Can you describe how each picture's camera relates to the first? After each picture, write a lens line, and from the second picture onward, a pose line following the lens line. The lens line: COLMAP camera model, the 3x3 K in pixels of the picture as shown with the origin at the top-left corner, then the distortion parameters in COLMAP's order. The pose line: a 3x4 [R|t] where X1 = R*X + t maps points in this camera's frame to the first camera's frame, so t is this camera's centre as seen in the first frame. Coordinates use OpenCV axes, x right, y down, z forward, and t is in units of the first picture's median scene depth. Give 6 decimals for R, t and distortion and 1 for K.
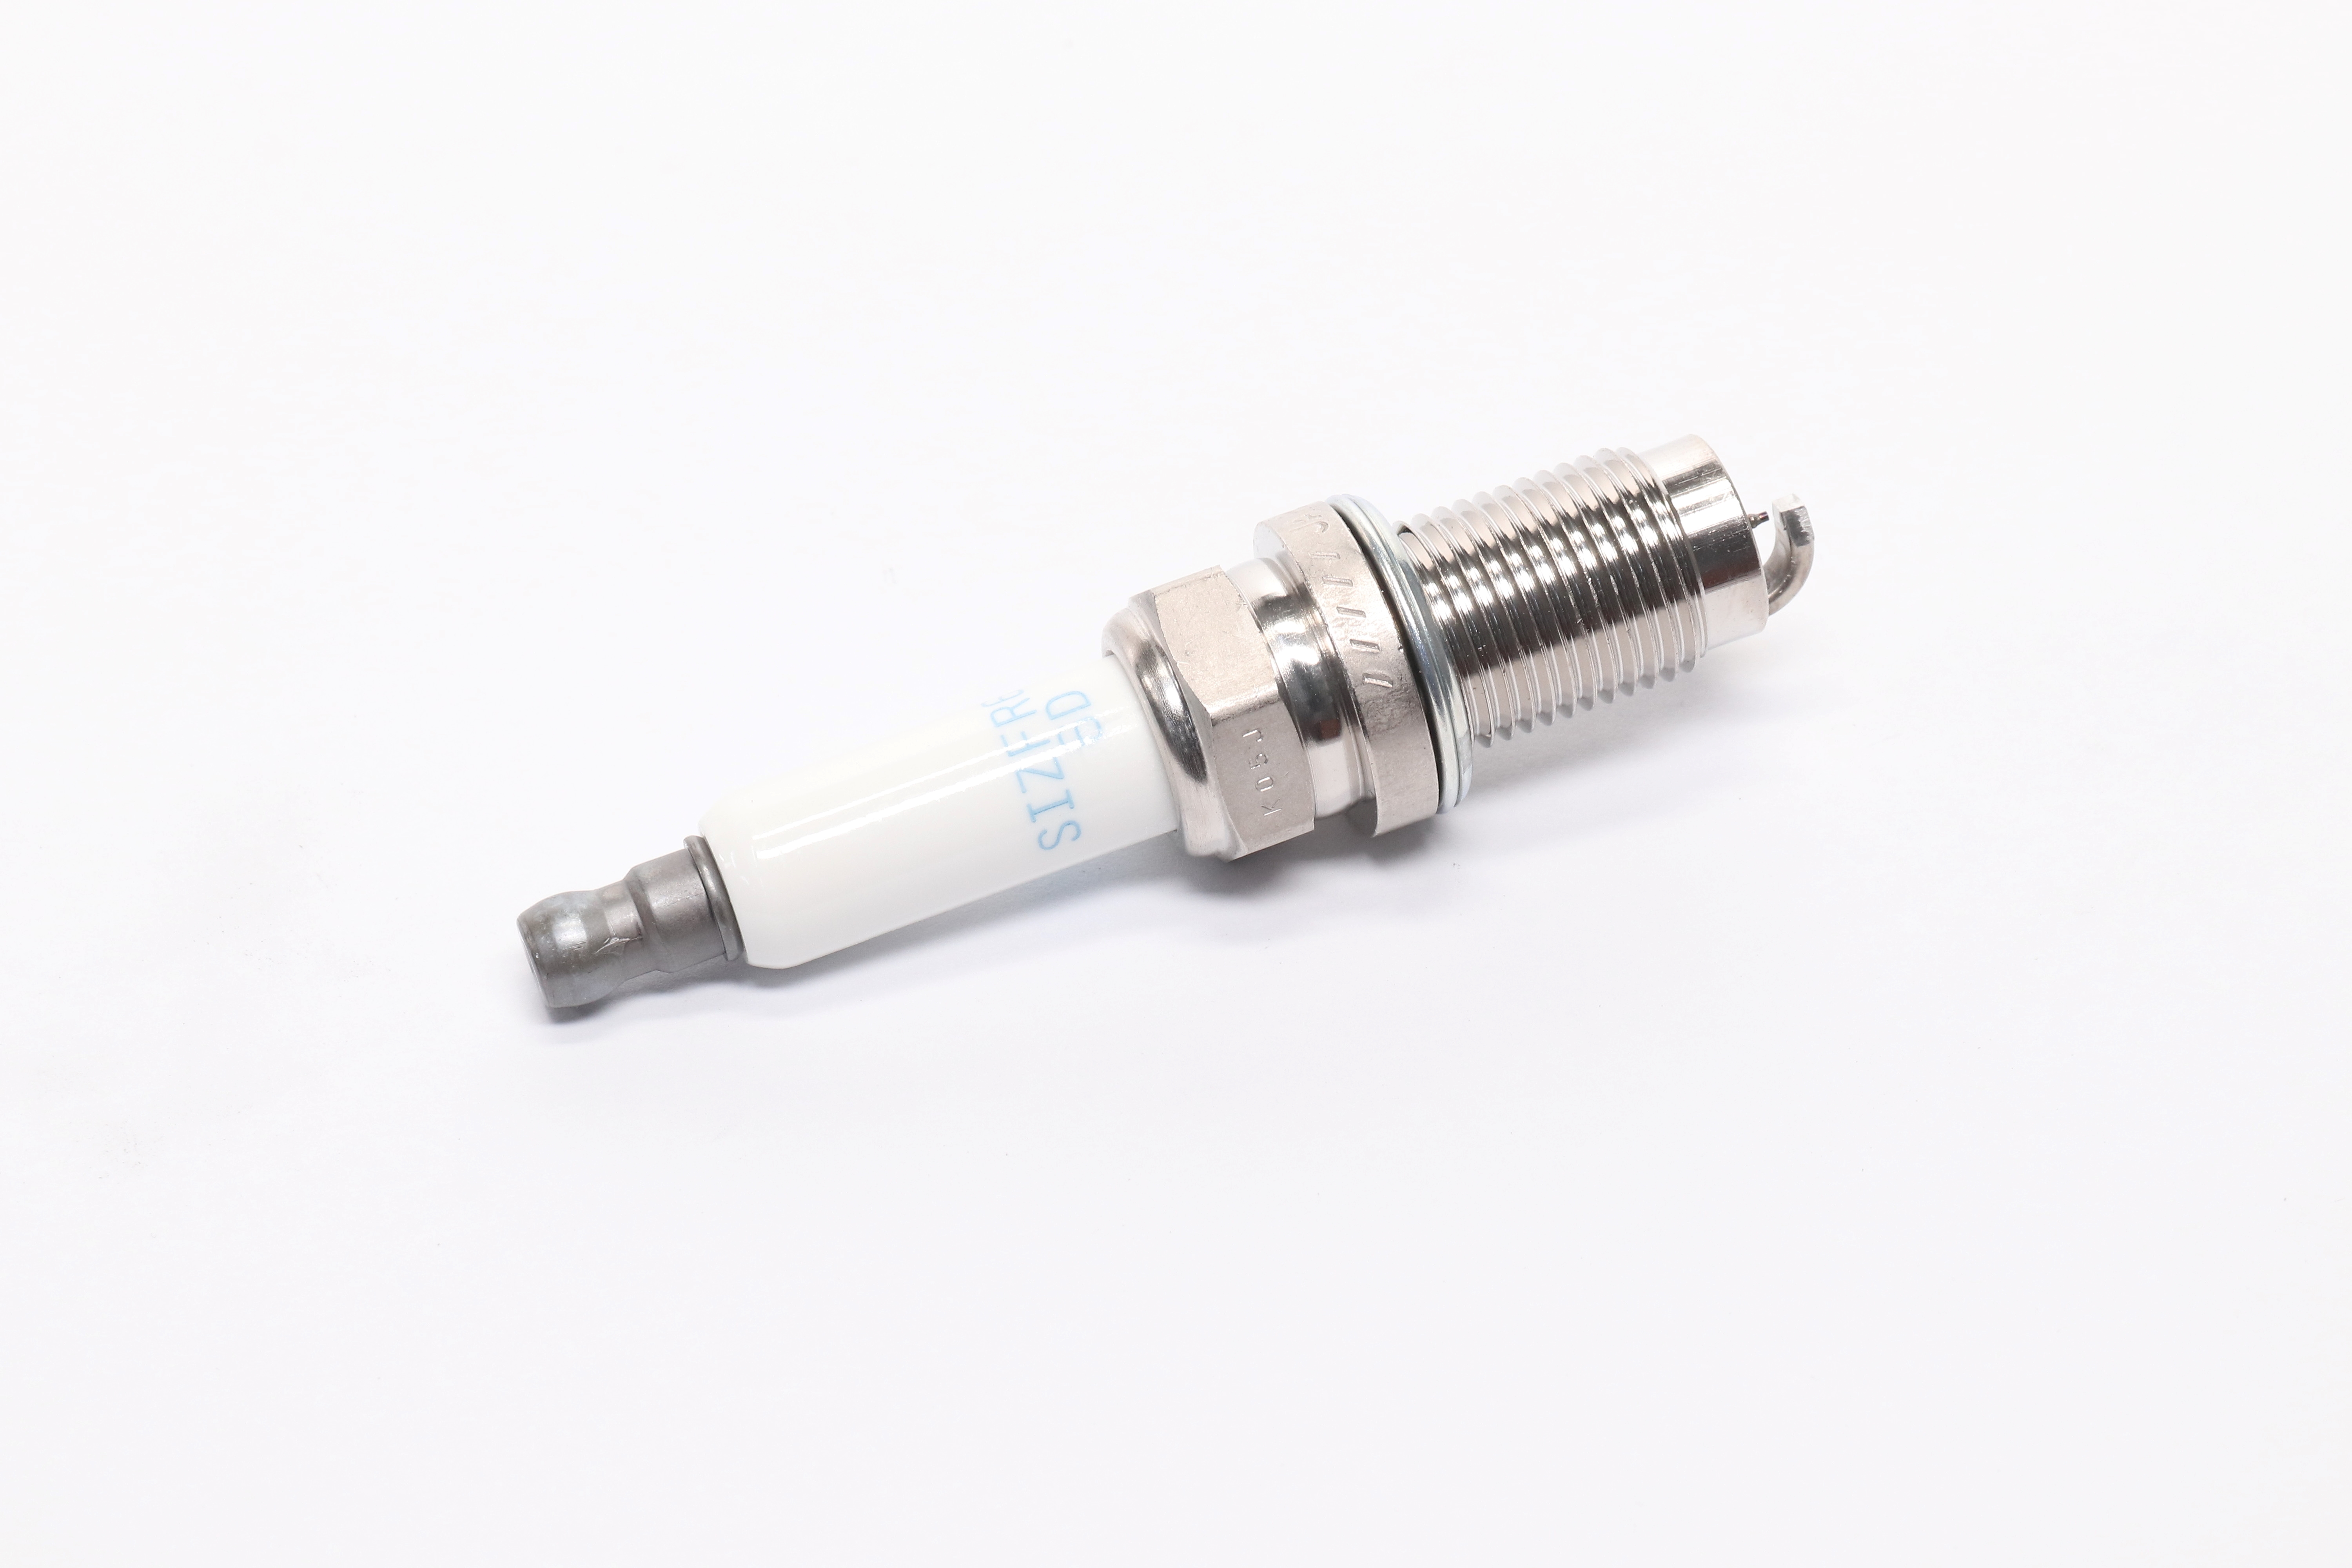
lens RADIAL K [[7671.9, 0, 1179.7], [0, 7671.9, 784.8], [0, 0, 1]] dist [-0.078688, 0.000000]
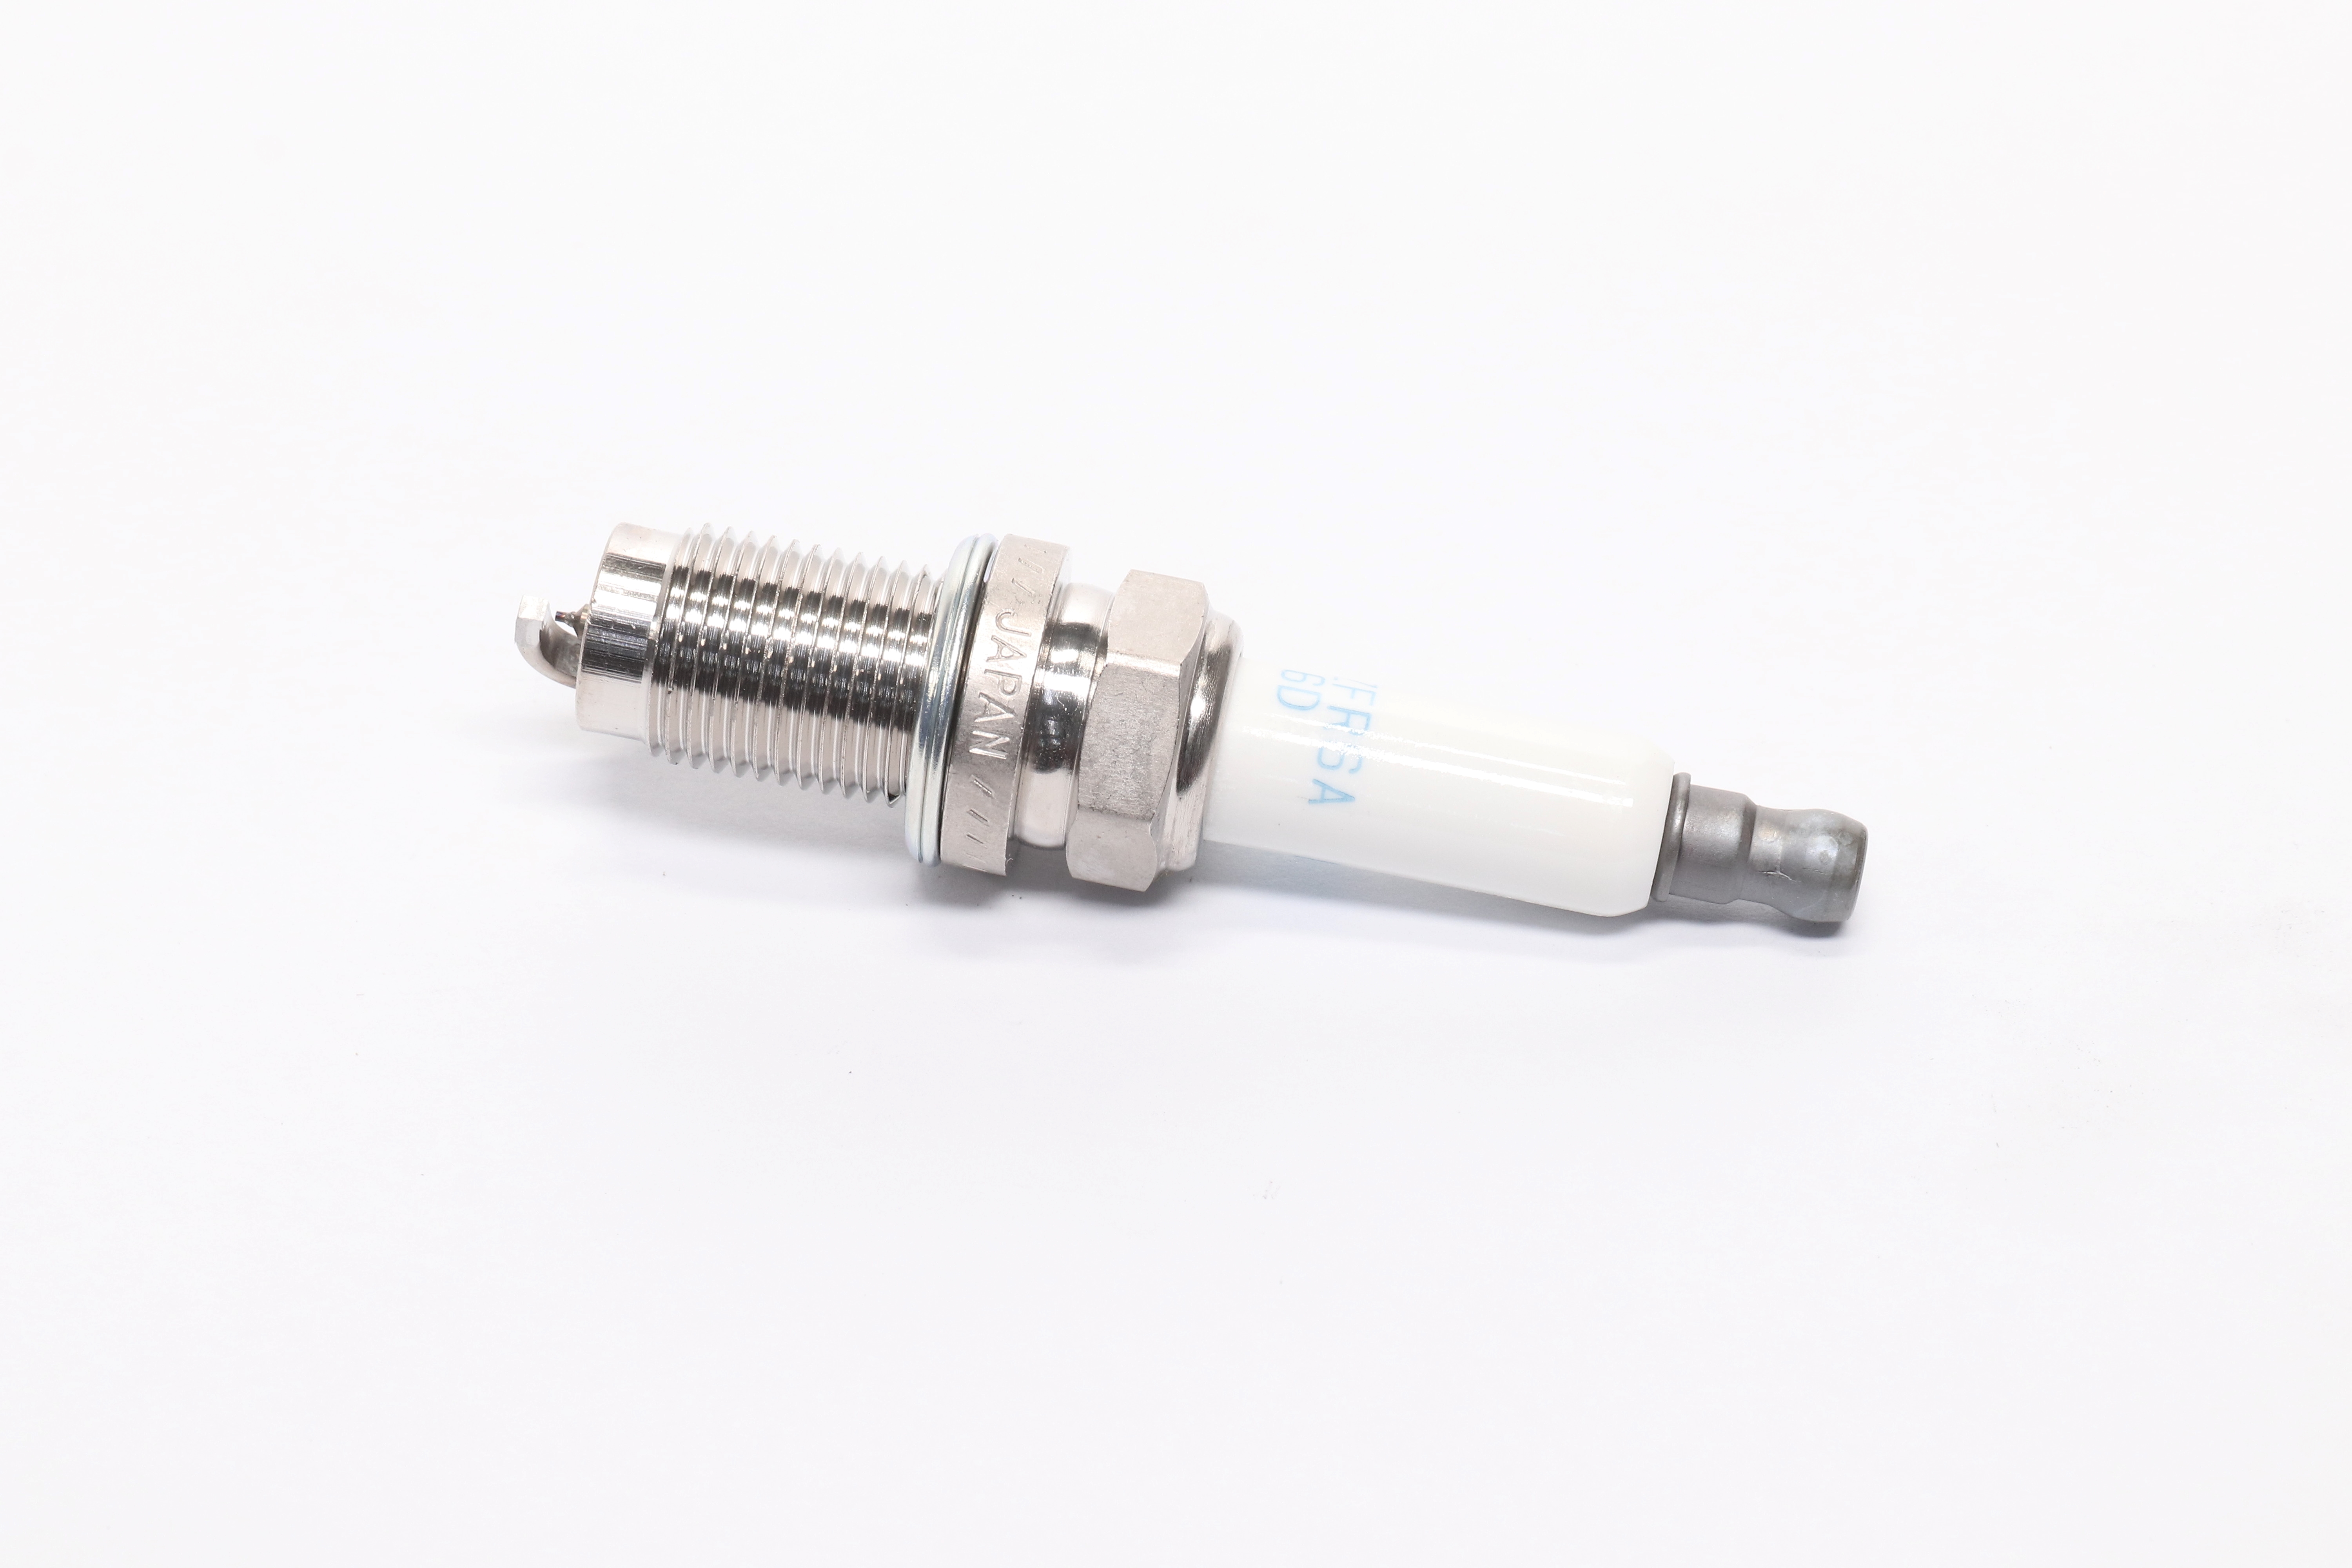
lens RADIAL K [[7671.9, 0, 1175.5], [0, 7671.9, 784.0], [0, 0, 1]] dist [-0.078688, 0.000000]
pose [[-0.948472, 0.152944, 0.277506, -0.277609], [0.134380, 0.987291, -0.084844, 0.084003], [-0.286956, -0.043181, -0.956970, 1.960720]]
